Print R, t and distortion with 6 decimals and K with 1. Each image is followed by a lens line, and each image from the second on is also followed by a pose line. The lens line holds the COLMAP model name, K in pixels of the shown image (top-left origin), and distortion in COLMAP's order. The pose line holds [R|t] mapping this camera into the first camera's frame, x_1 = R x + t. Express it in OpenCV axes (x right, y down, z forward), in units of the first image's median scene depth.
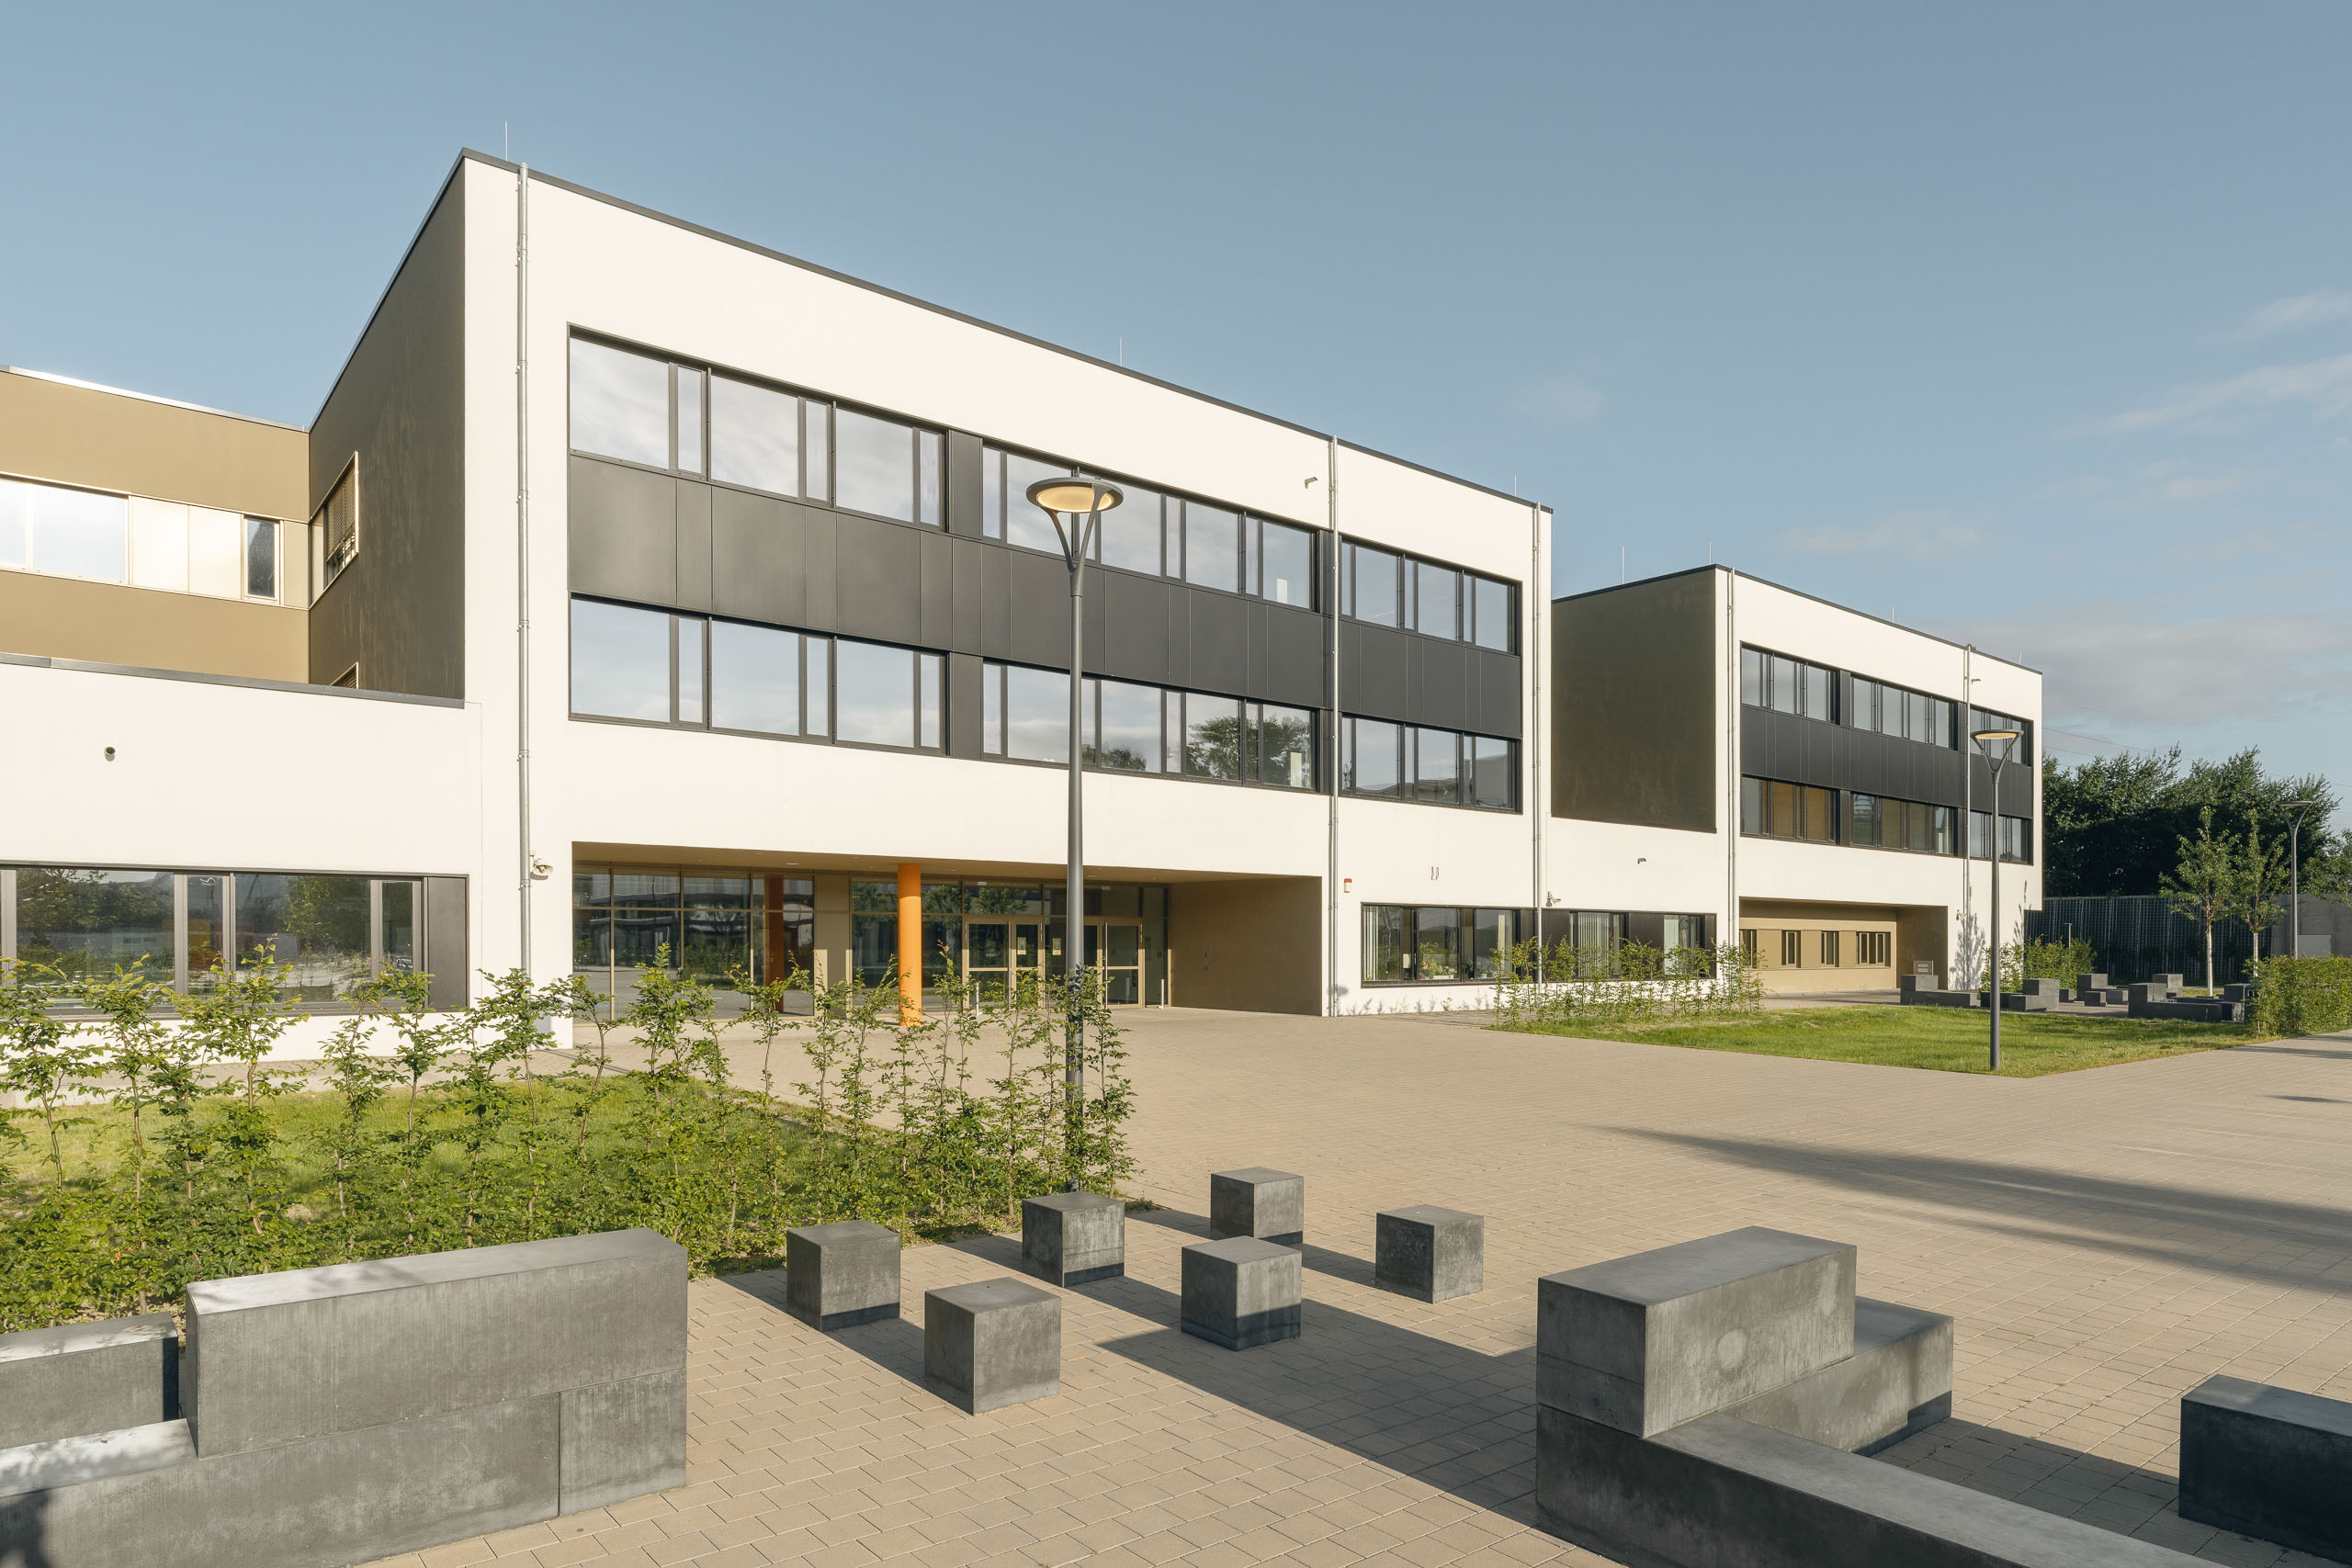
lens RADIAL K [[1359.1, 0, 1206.7], [0, 1359.1, 932.4], [0, 0, 1]] dist [0.000333, 0.000047]
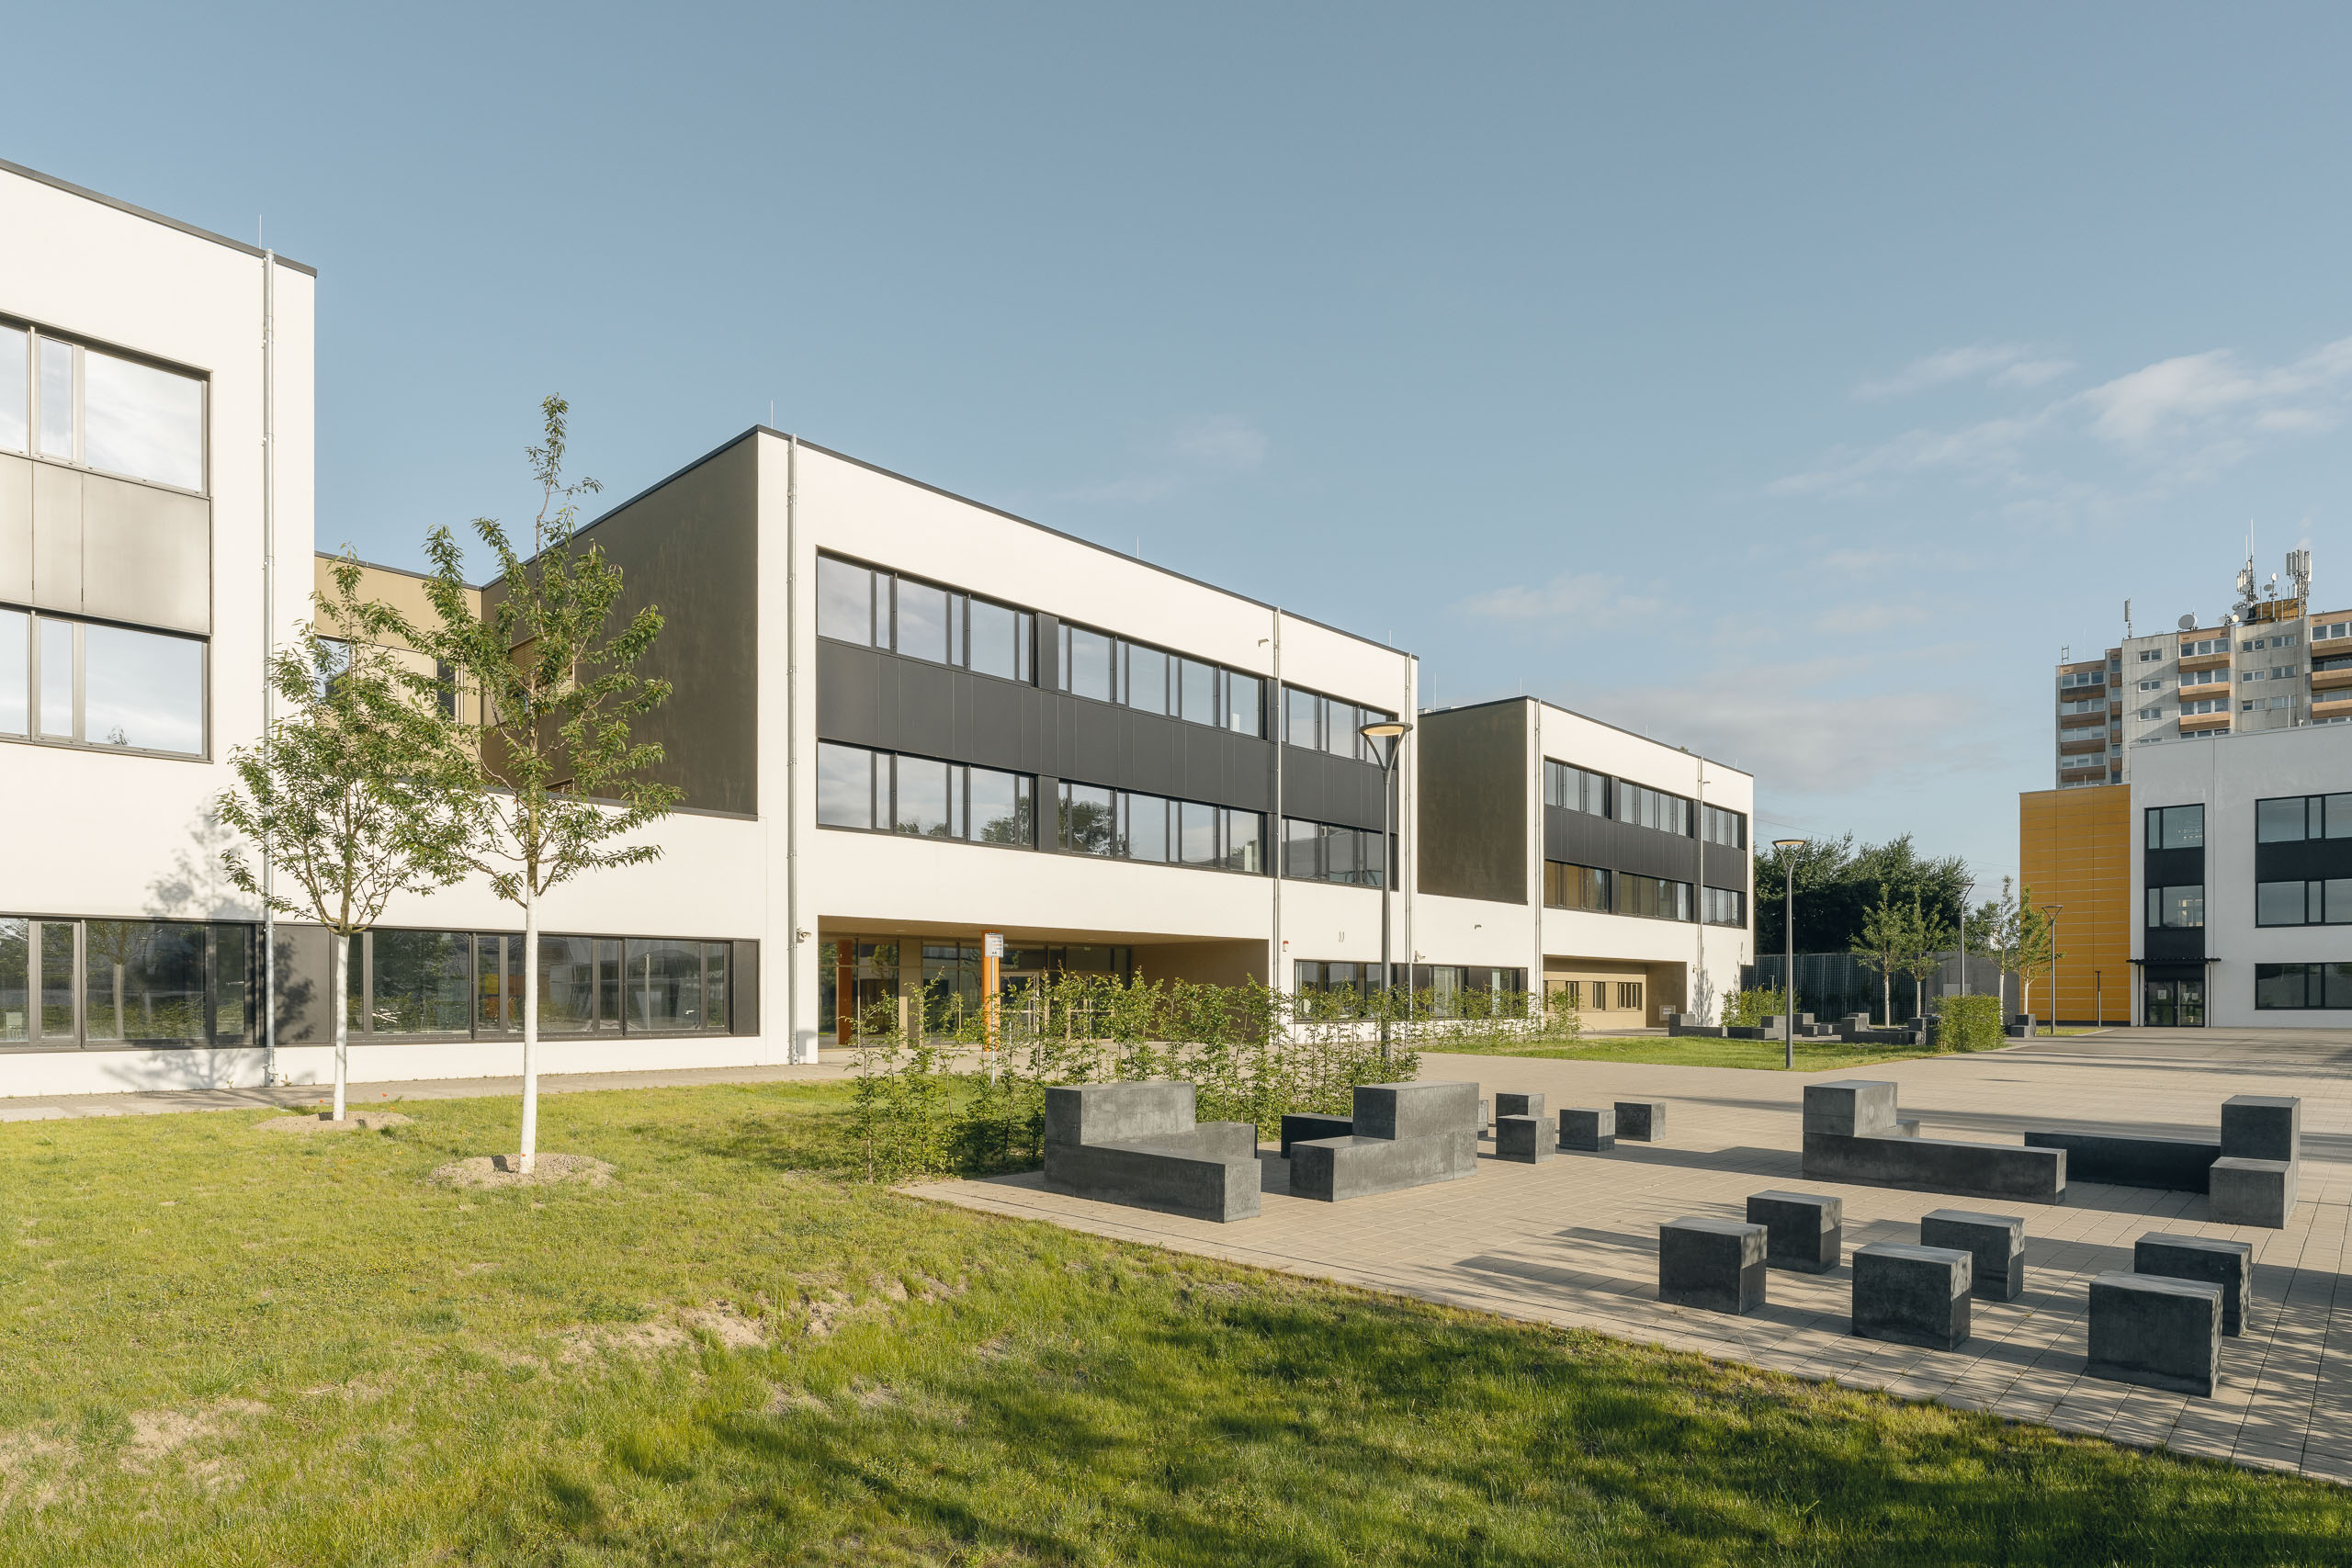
lens RADIAL K [[1282.3, 0, 1067.9], [0, 1282.3, 987.8], [0, 0, 1]] dist [0.000788, -0.000424]
pose [[0.996196, -0.002740, 0.087095, -0.189679], [0.002779, 0.999996, -0.000330, 0.005132], [-0.087094, 0.000570, 0.996200, -0.196447]]
